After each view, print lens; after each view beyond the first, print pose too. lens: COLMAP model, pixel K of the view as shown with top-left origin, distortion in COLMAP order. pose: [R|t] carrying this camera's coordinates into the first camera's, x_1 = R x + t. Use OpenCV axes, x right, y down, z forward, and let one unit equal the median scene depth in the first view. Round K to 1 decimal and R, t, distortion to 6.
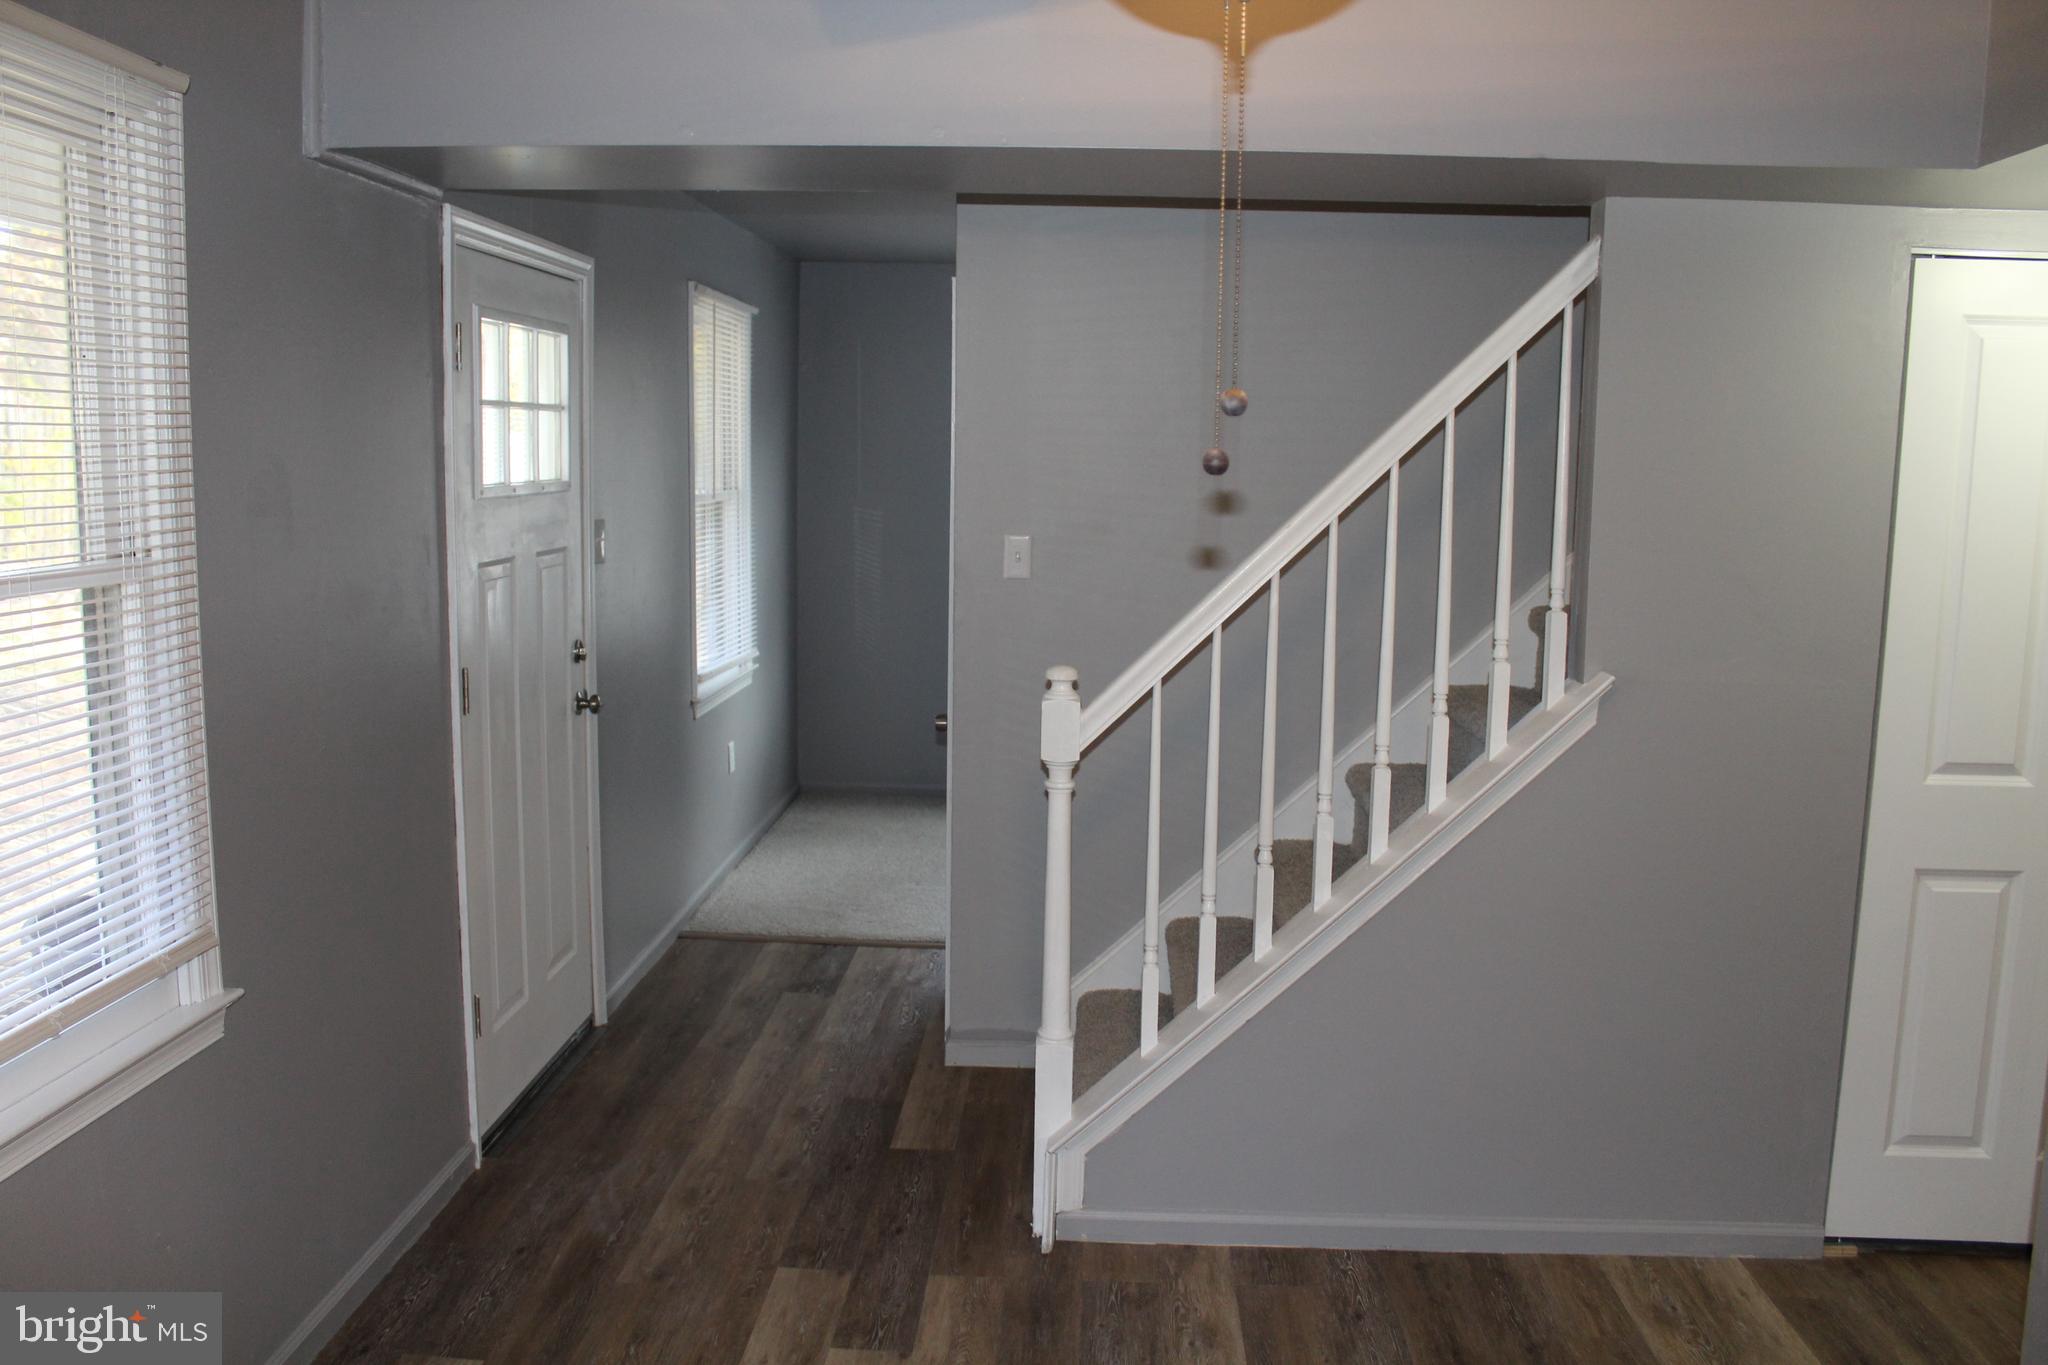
lens RADIAL K [[1721.6, 0, 1007.8], [0, 1721.6, 665.7], [0, 0, 1]] dist [-0.157779, 0.149482]
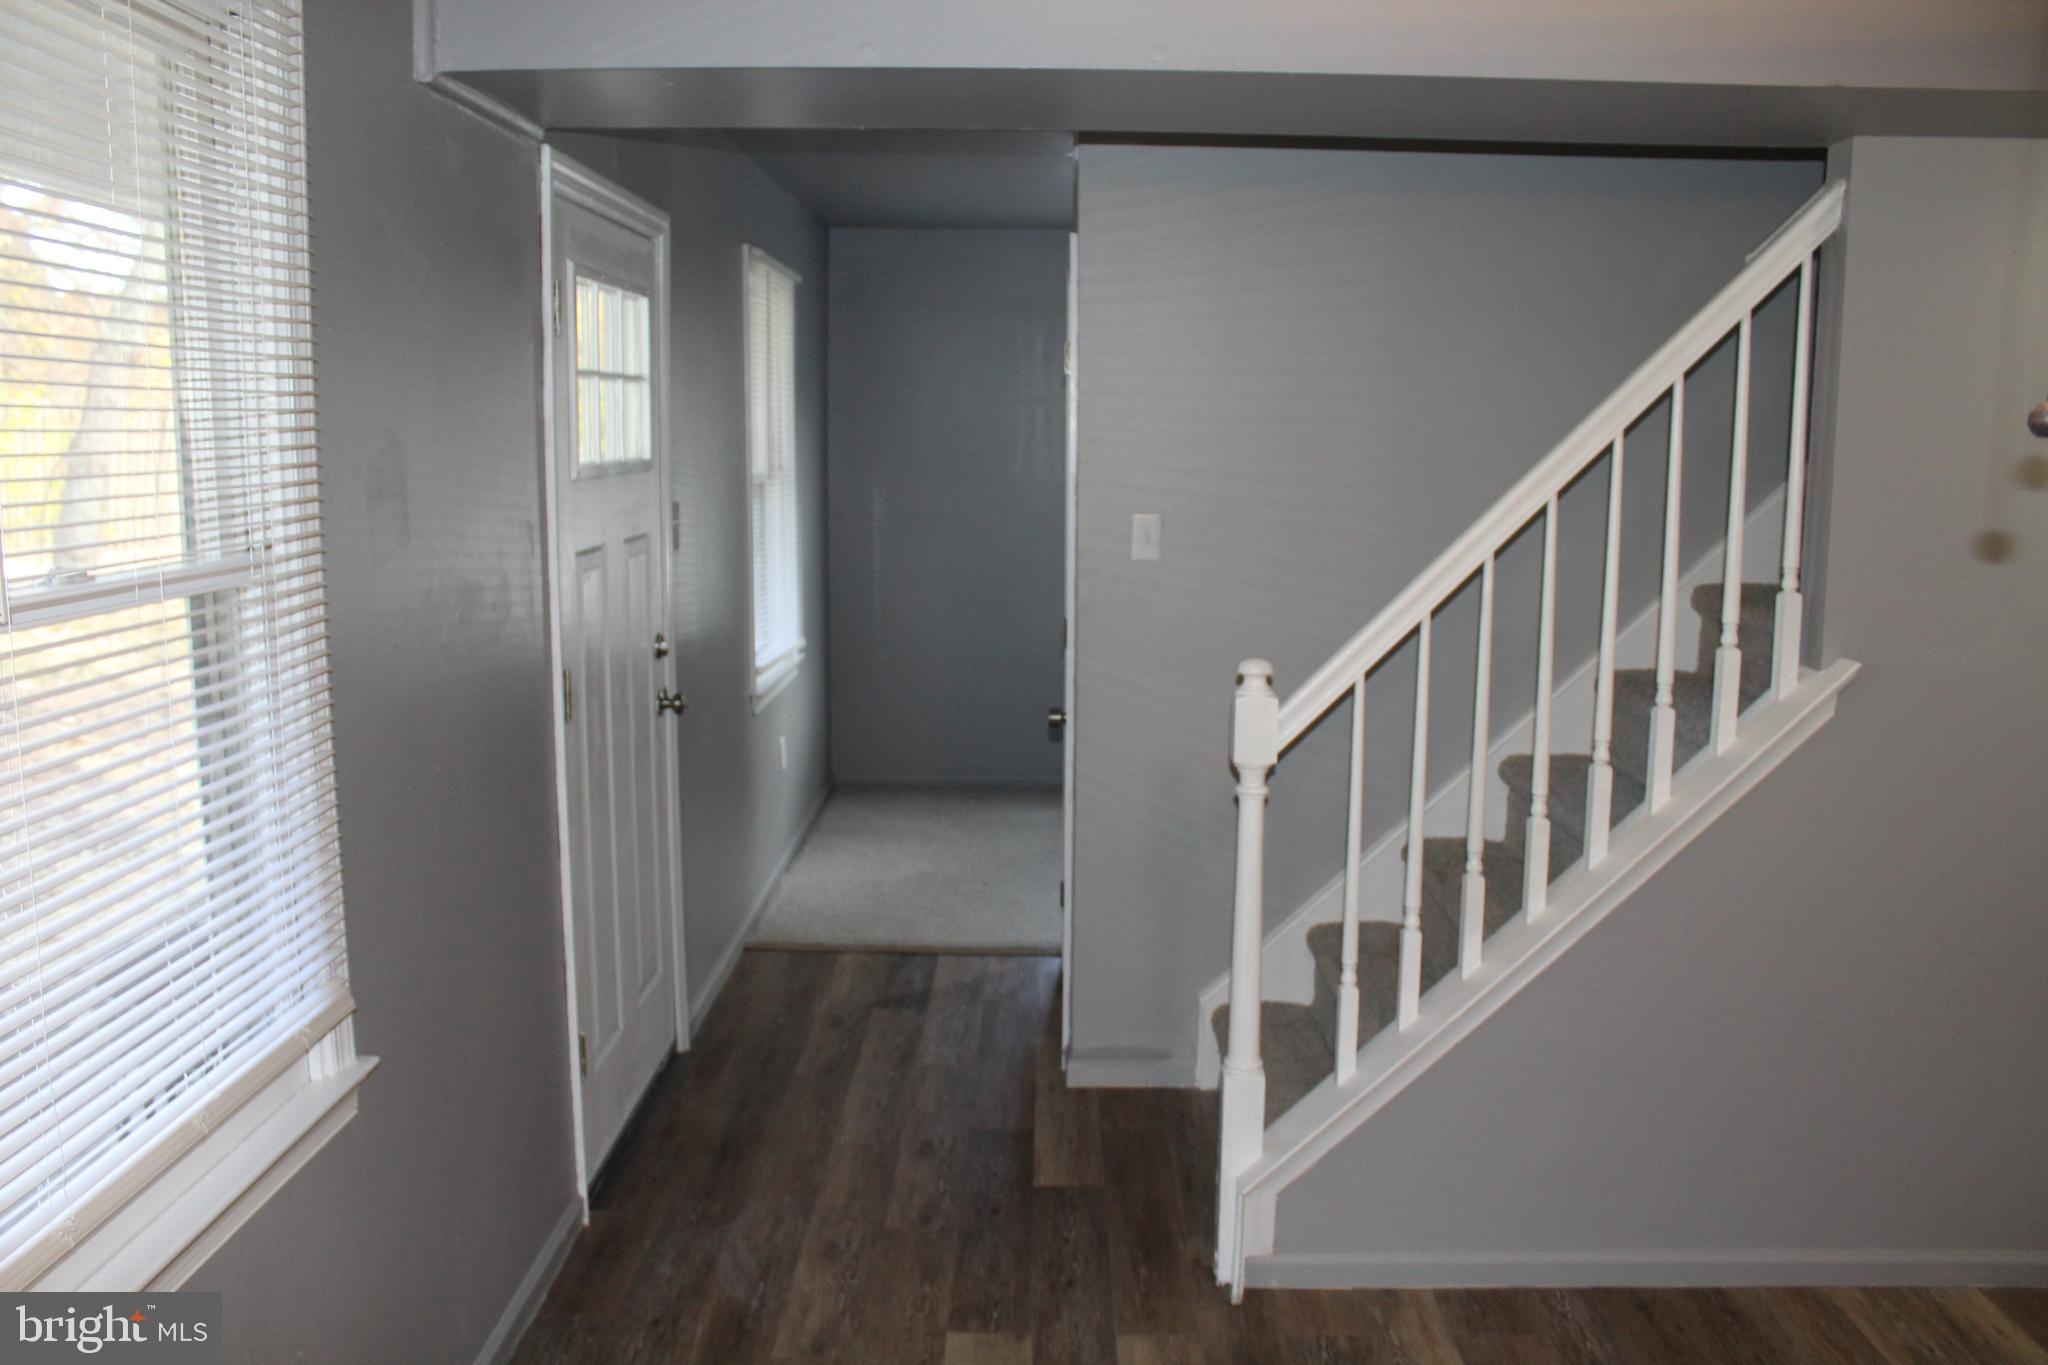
lens RADIAL K [[1721.6, 0, 1021.7], [0, 1721.6, 674.9], [0, 0, 1]] dist [-0.157779, 0.149482]
pose [[0.999233, -0.014318, 0.036448, -0.120914], [0.013653, 0.999737, 0.018445, -0.009784], [-0.036703, -0.017933, 0.999165, 0.103509]]
